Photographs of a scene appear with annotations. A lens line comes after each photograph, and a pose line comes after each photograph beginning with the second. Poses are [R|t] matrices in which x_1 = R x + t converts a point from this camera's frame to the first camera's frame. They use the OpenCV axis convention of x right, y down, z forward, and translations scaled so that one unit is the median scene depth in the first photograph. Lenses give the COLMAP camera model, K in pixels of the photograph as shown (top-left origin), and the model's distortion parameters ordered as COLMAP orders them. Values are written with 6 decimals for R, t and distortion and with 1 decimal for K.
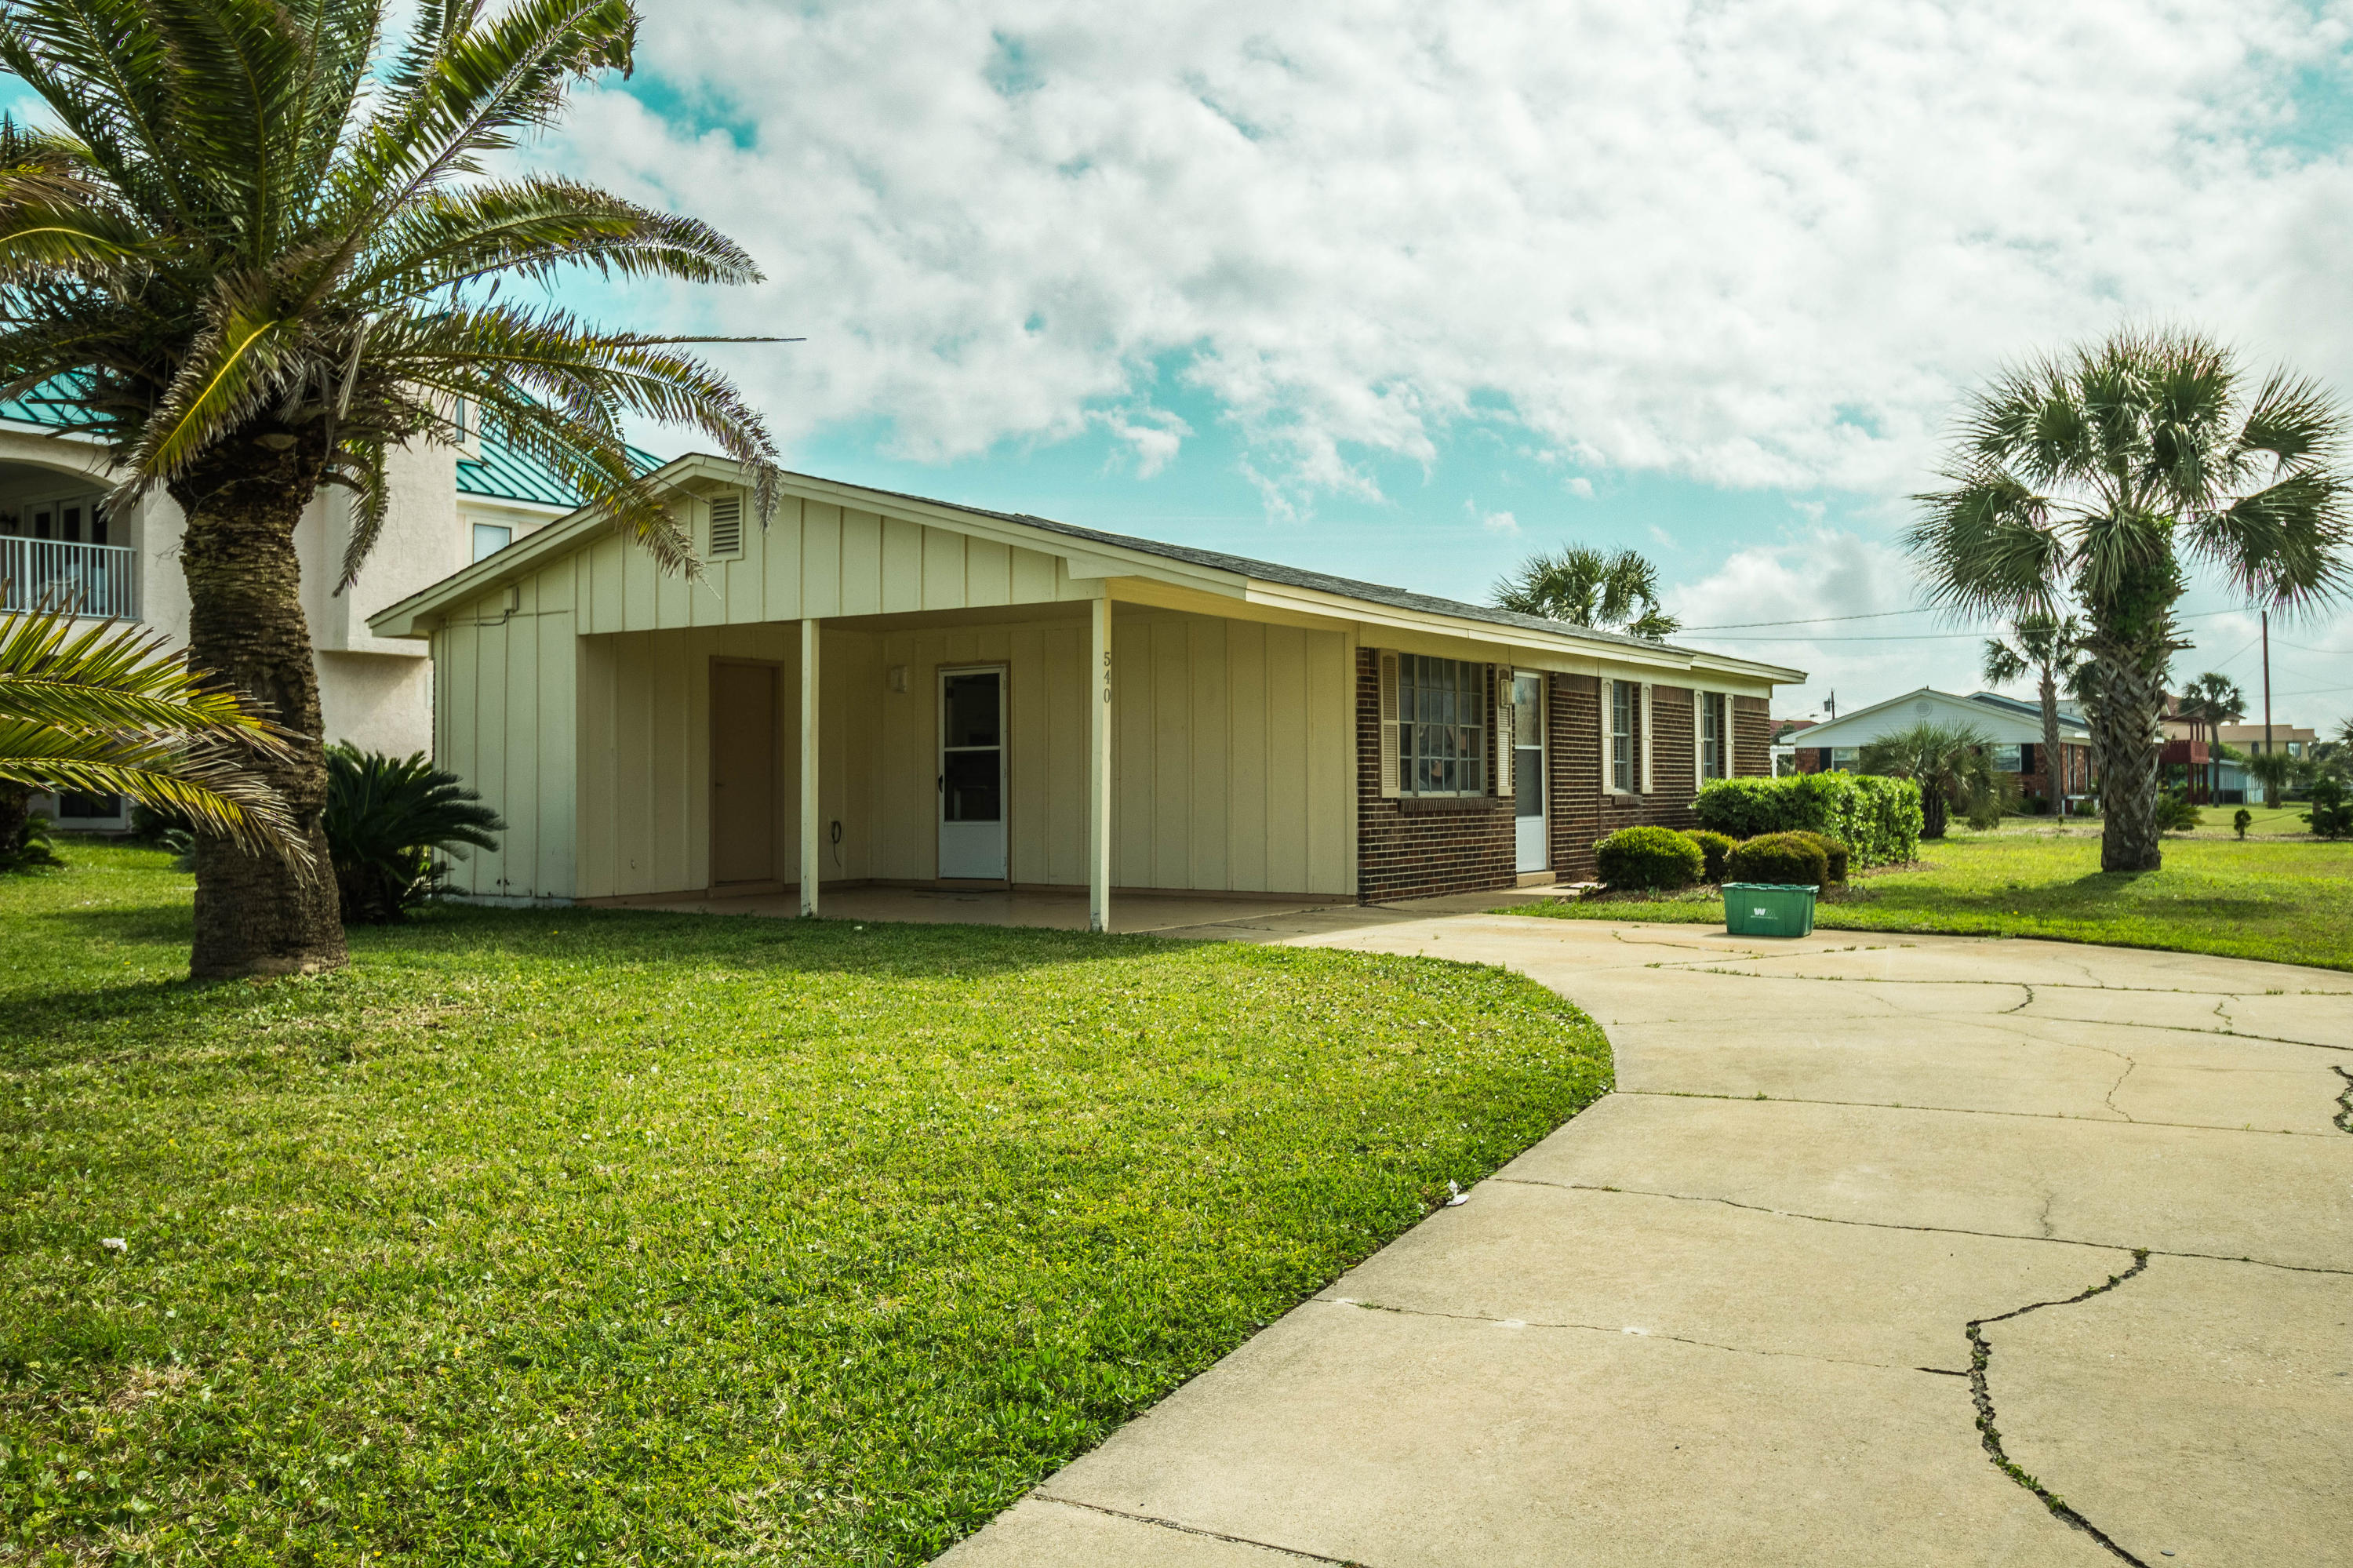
lens RADIAL K [[1874.0, 0, 1178.3], [0, 1874.0, 767.9], [0, 0, 1]] dist [0.011907, 0.008779]
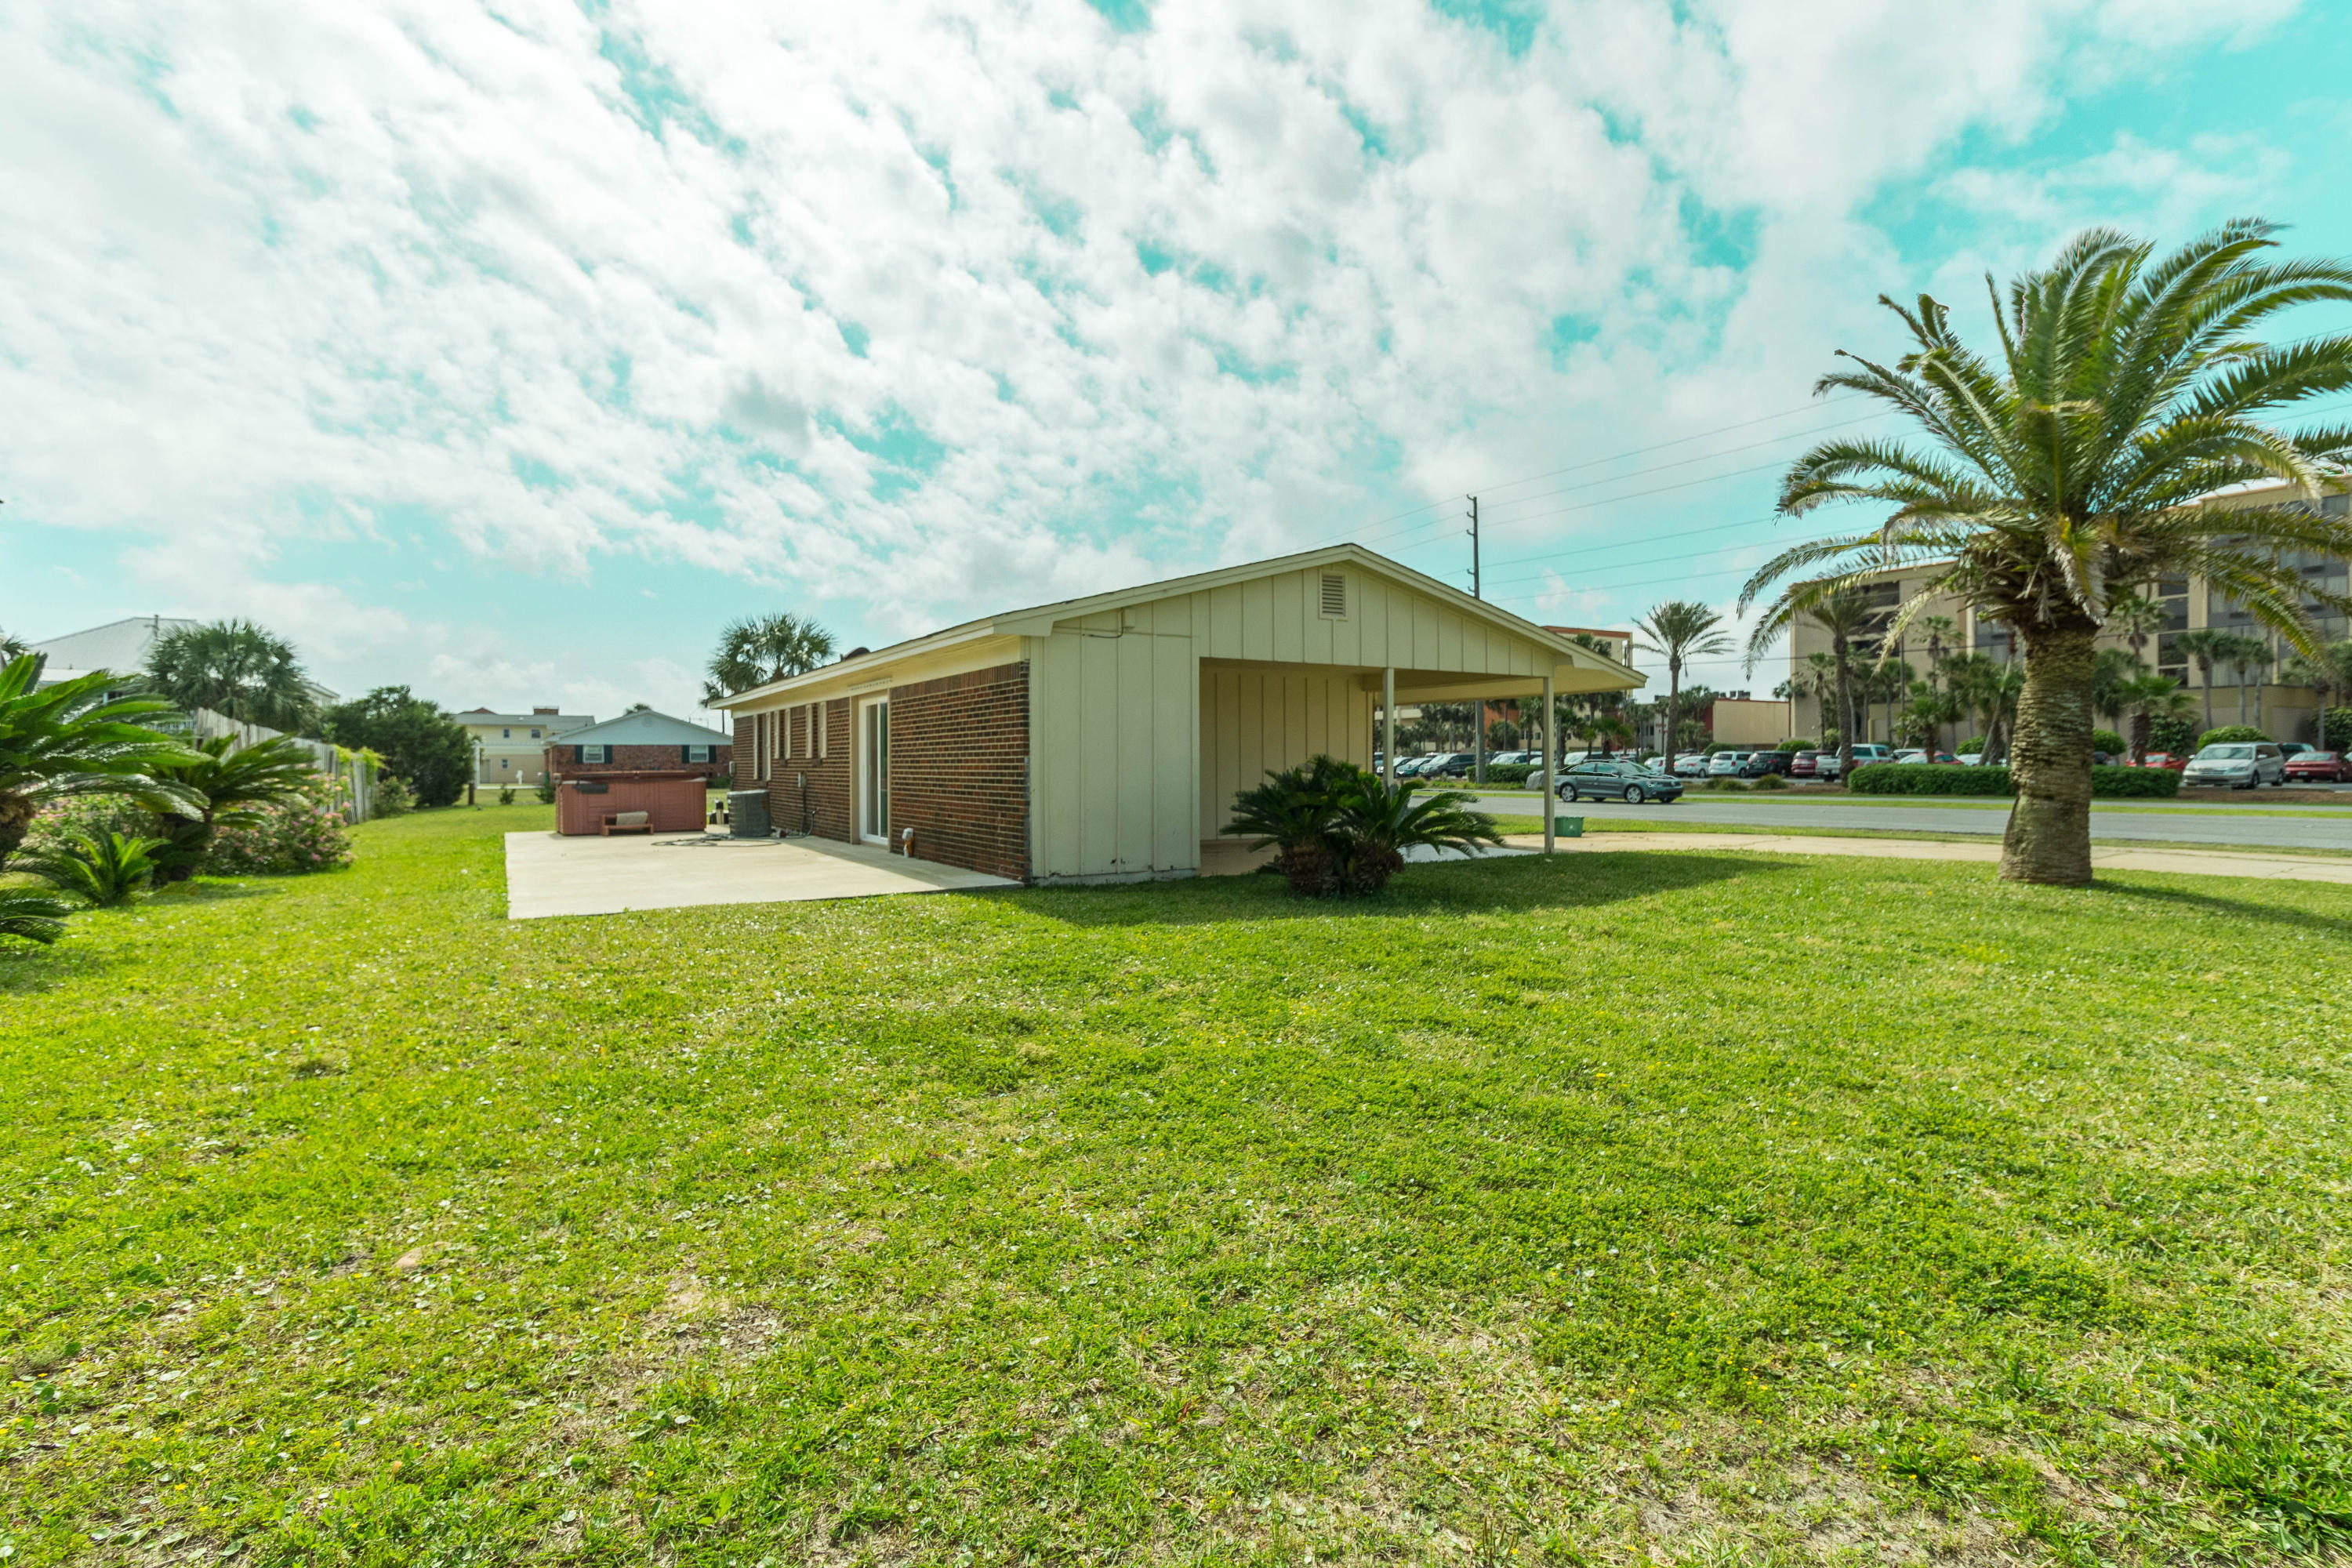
lens RADIAL K [[1101.9, 0, 1179.9], [0, 1101.9, 771.6], [0, 0, 1]] dist [-0.000801, 0.000063]
pose [[0.447724, -0.002267, 0.894169, -1.041379], [-0.013750, 0.999861, 0.009420, -0.001532], [-0.894066, -0.016513, 0.447630, 0.727531]]
